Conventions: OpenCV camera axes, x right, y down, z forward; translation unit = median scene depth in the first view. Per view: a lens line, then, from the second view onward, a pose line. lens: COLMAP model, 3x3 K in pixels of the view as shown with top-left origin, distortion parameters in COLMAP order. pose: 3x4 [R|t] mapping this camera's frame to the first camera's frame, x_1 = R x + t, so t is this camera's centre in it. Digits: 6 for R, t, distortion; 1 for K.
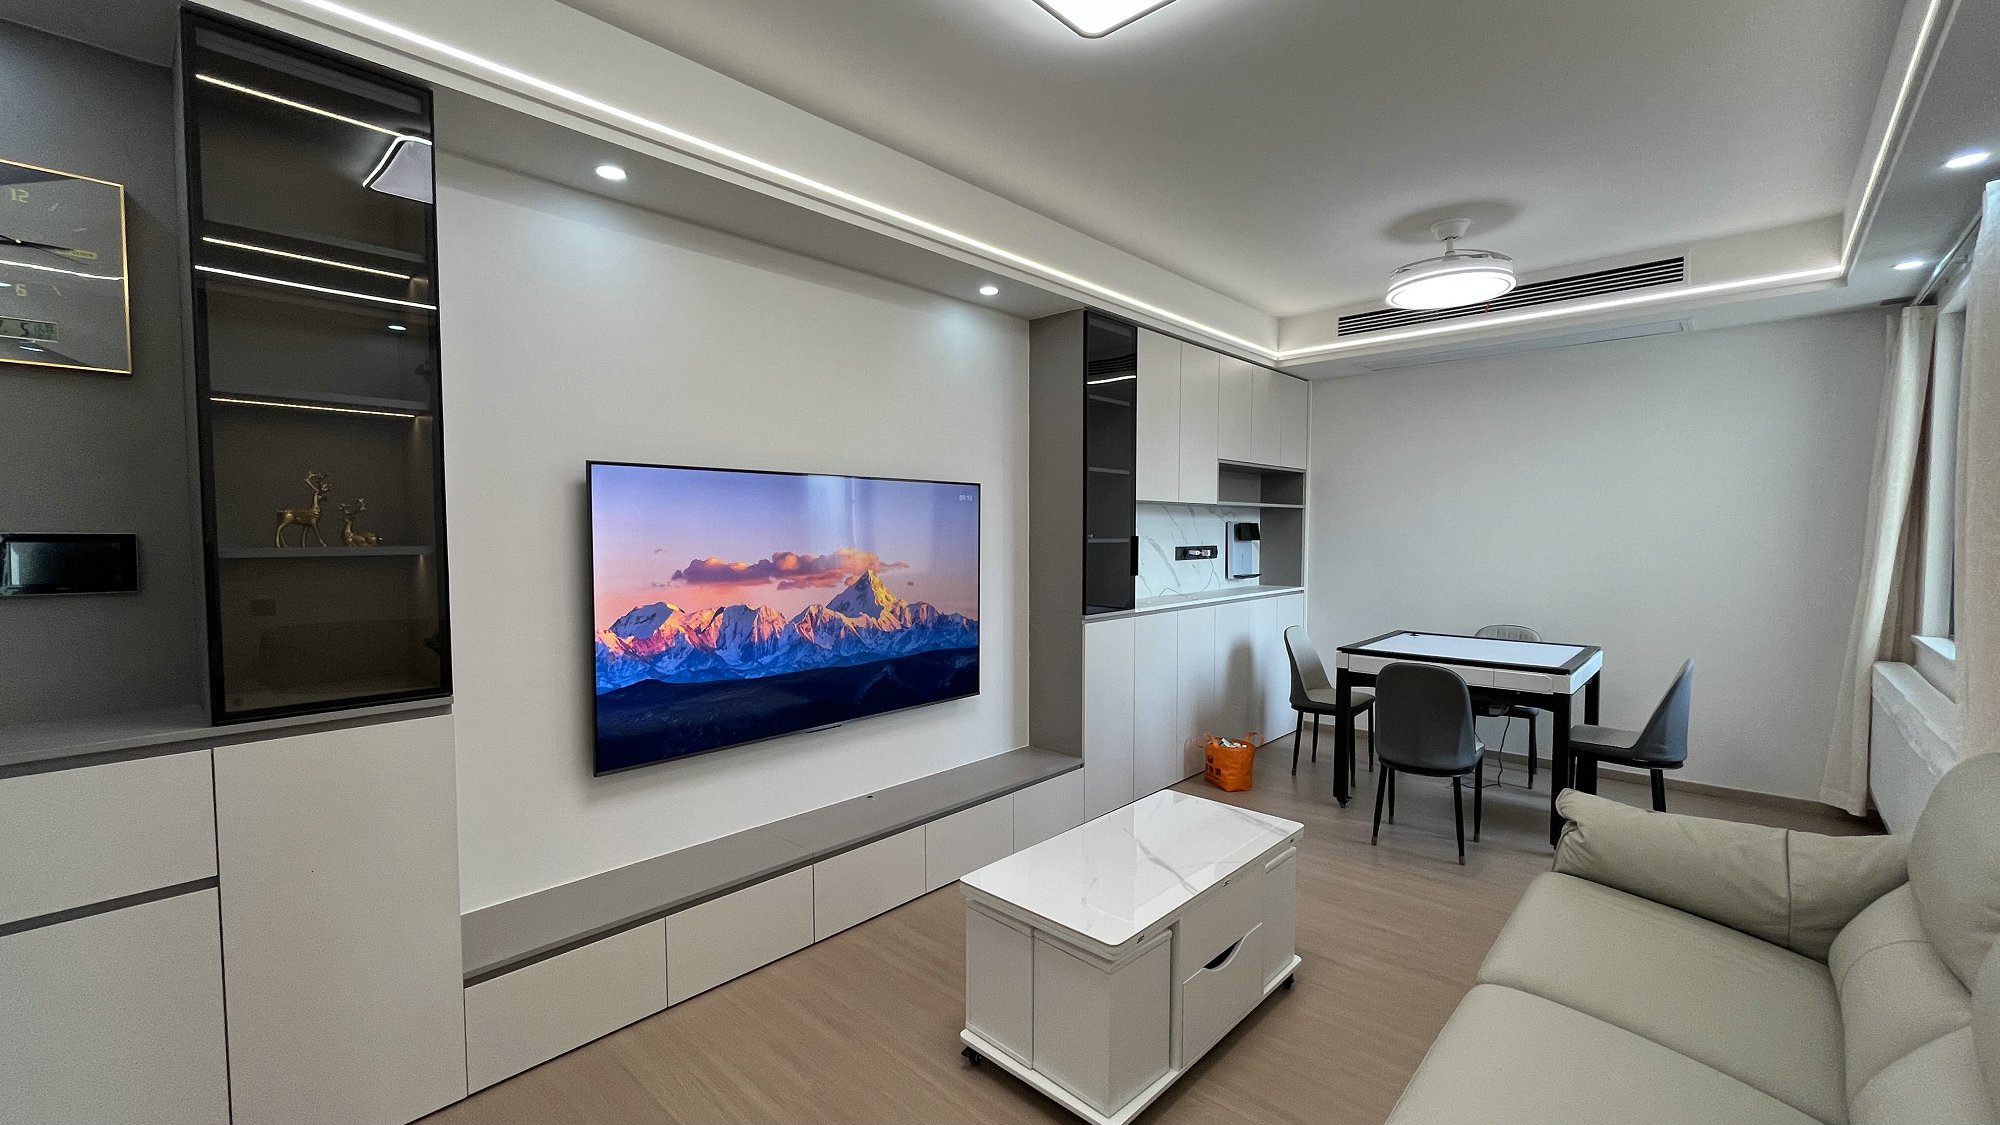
lens RADIAL K [[814.3, 0, 996.8], [0, 814.3, 568.0], [0, 0, 1]] dist [-0.000156, -0.000025]
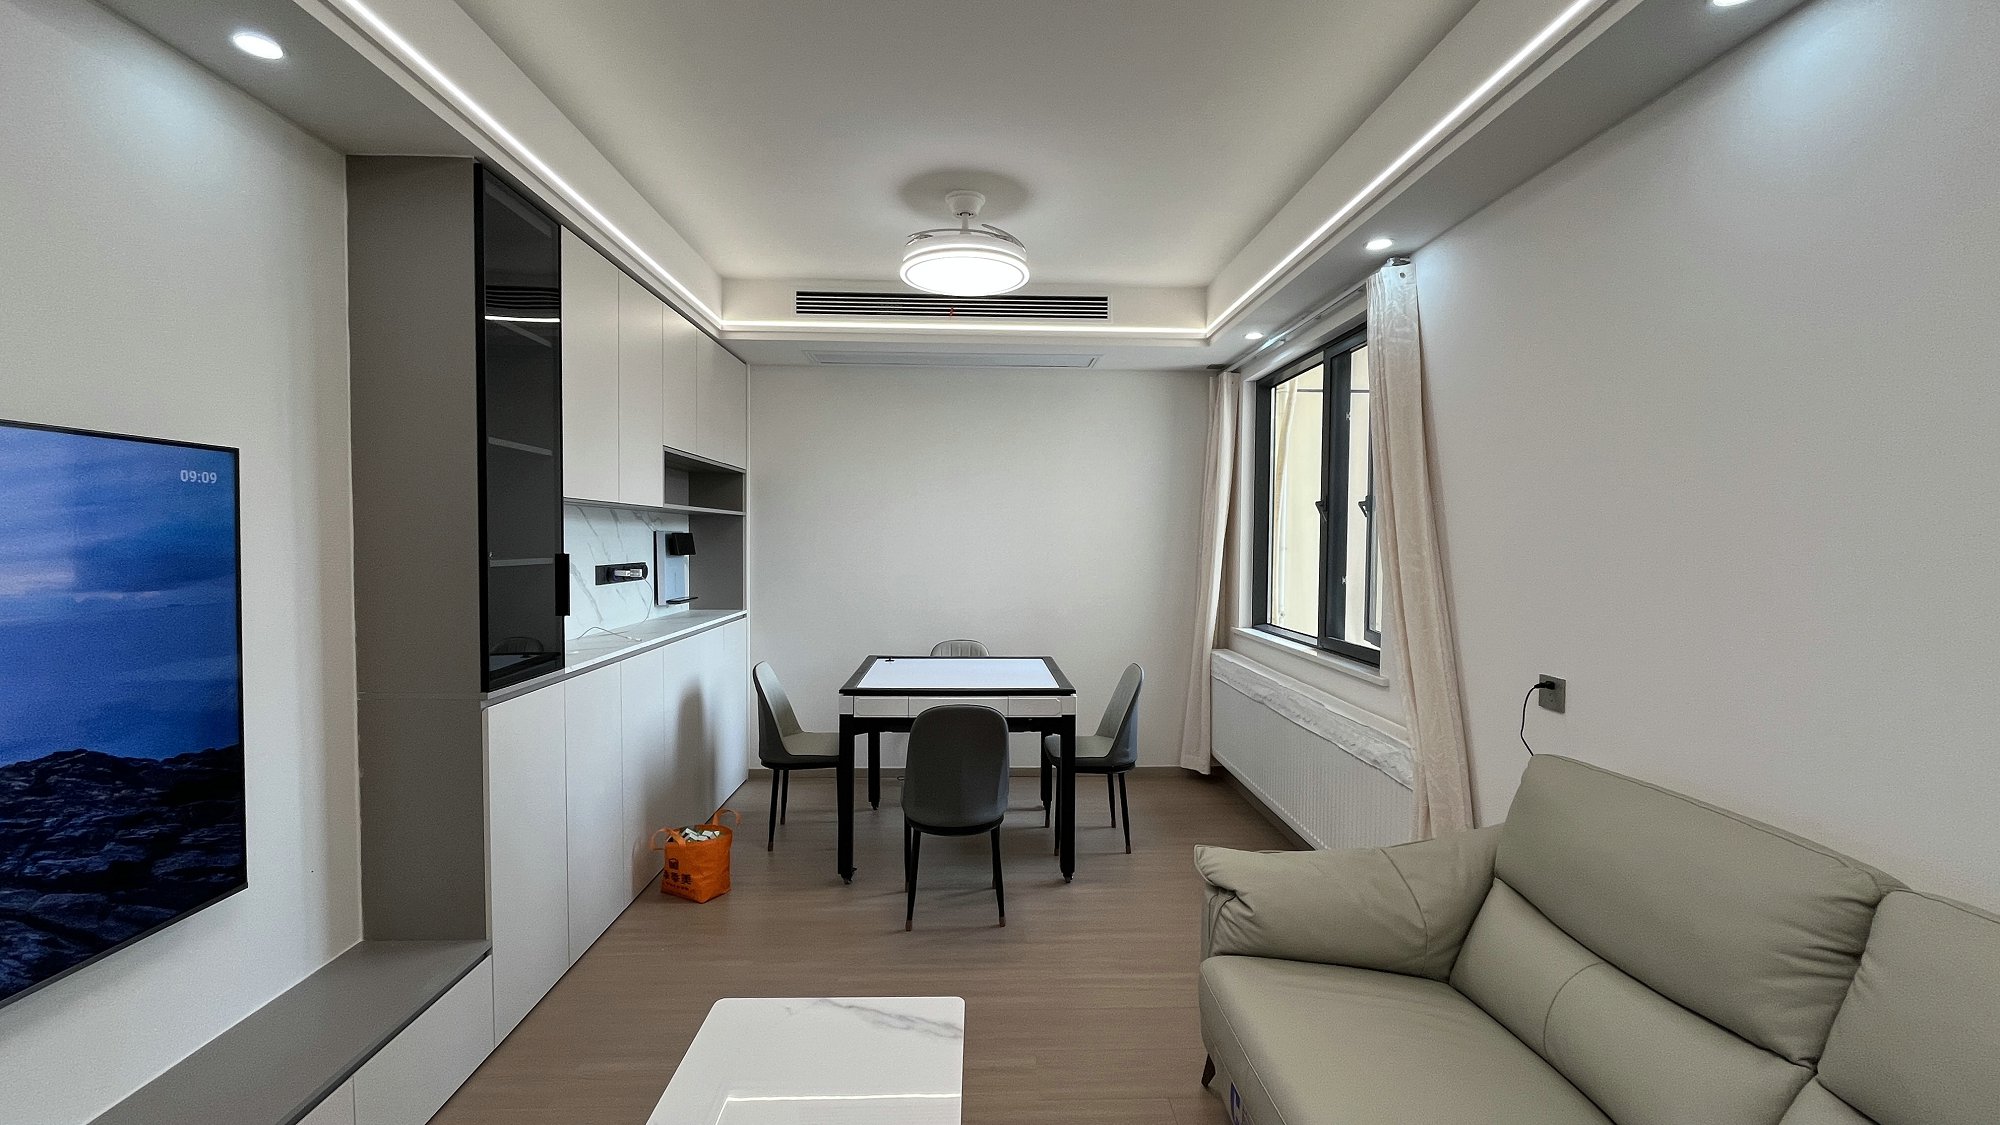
lens RADIAL K [[808.6, 0, 995.5], [0, 808.6, 568.1], [0, 0, 1]] dist [-0.003055, -0.000365]
pose [[0.707153, -0.019964, 0.706779, -0.038598], [0.024669, 0.999689, 0.003556, -0.022740], [-0.706630, 0.014921, 0.707426, 0.325222]]
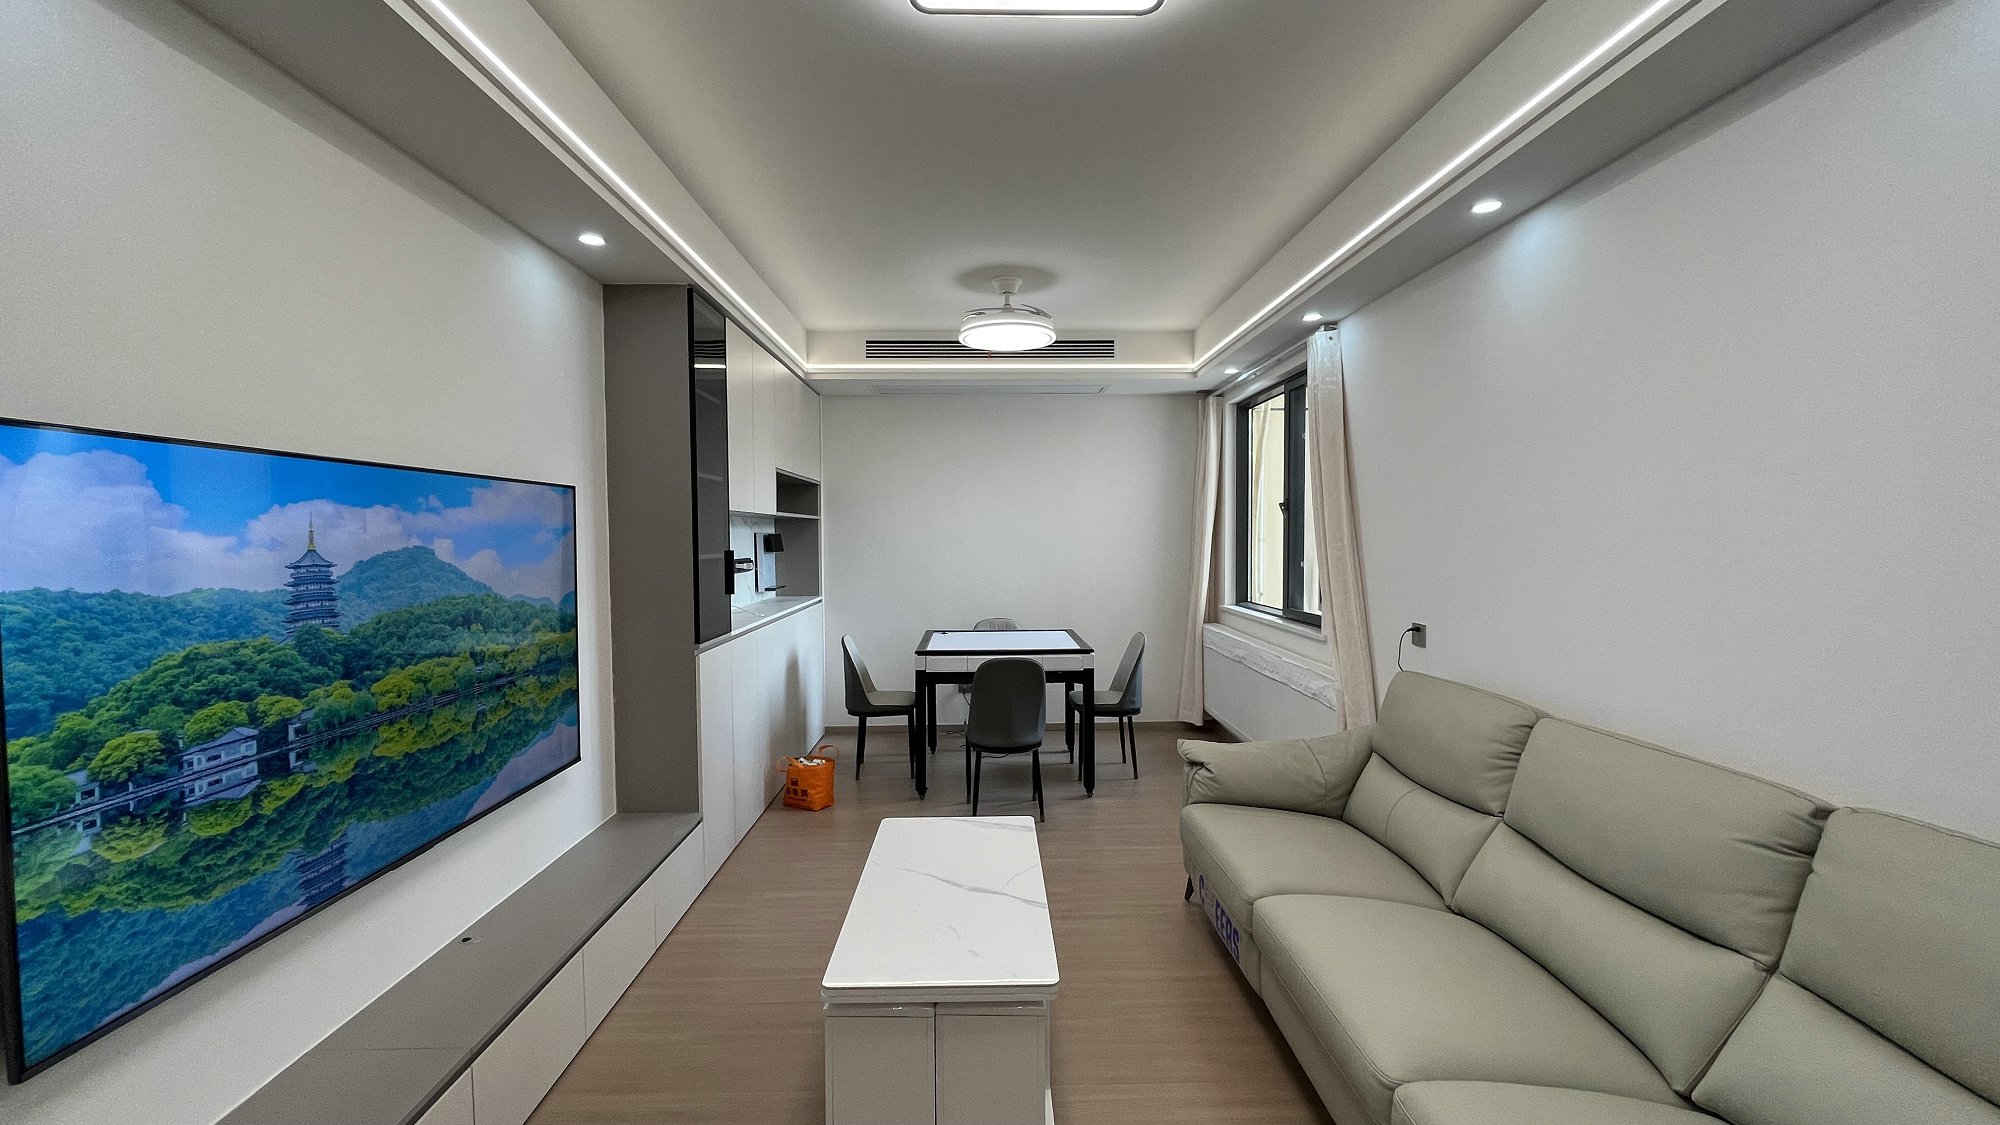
lens RADIAL K [[814.3, 0, 996.8], [0, 814.3, 568.0], [0, 0, 1]] dist [-0.000156, -0.000025]
pose [[0.712758, -0.032674, 0.700649, -0.256560], [0.038225, 0.999239, 0.007713, -0.016258], [-0.700368, 0.021285, 0.713465, 0.161015]]
